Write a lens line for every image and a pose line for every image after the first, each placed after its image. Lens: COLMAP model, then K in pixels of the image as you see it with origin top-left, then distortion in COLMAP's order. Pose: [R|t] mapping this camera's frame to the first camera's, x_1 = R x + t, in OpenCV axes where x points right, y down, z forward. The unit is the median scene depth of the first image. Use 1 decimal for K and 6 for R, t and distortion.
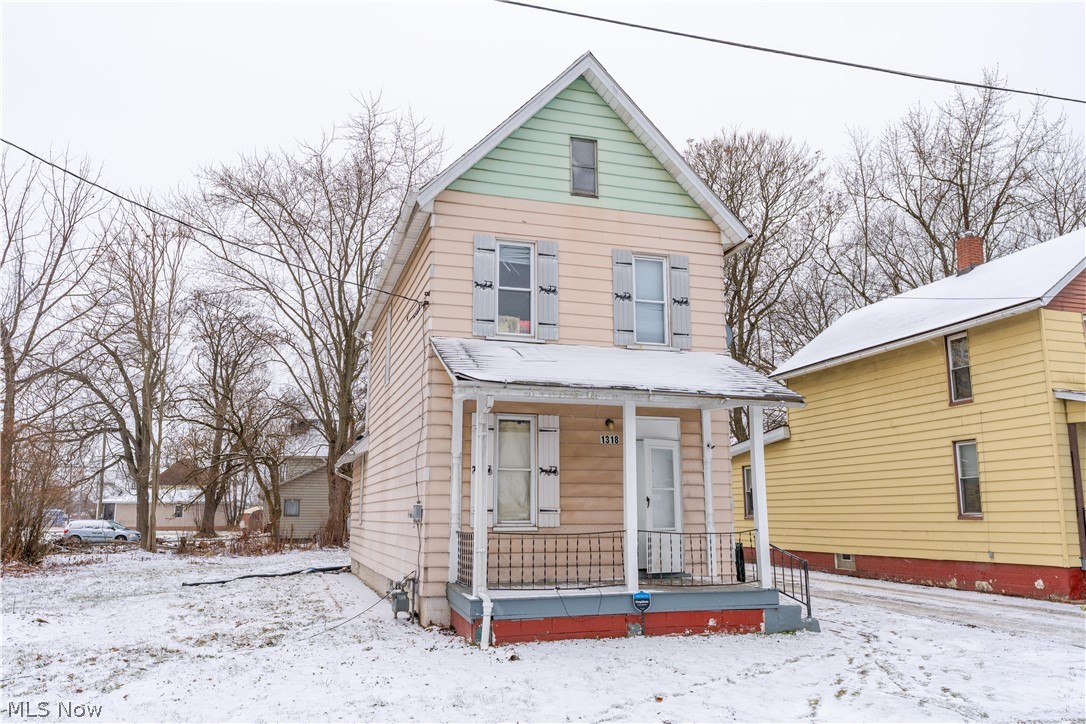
lens RADIAL K [[850.7, 0, 543.3], [0, 850.7, 362.5], [0, 0, 1]] dist [0.007266, -0.004871]
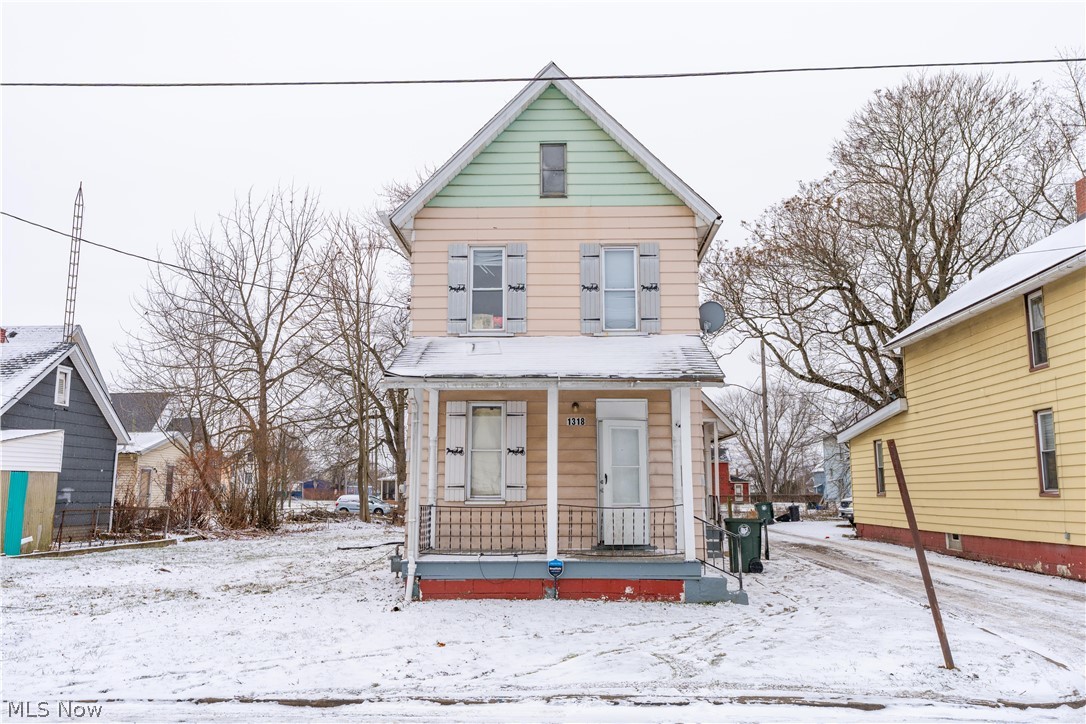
lens RADIAL K [[853.4, 0, 544.8], [0, 853.4, 362.0], [0, 0, 1]] dist [0.005799, 0.007212]
pose [[0.942526, -0.048110, -0.330652, 0.388374], [0.056903, 0.998236, 0.016960, -0.005462], [0.329252, -0.034800, 0.943600, -0.034701]]
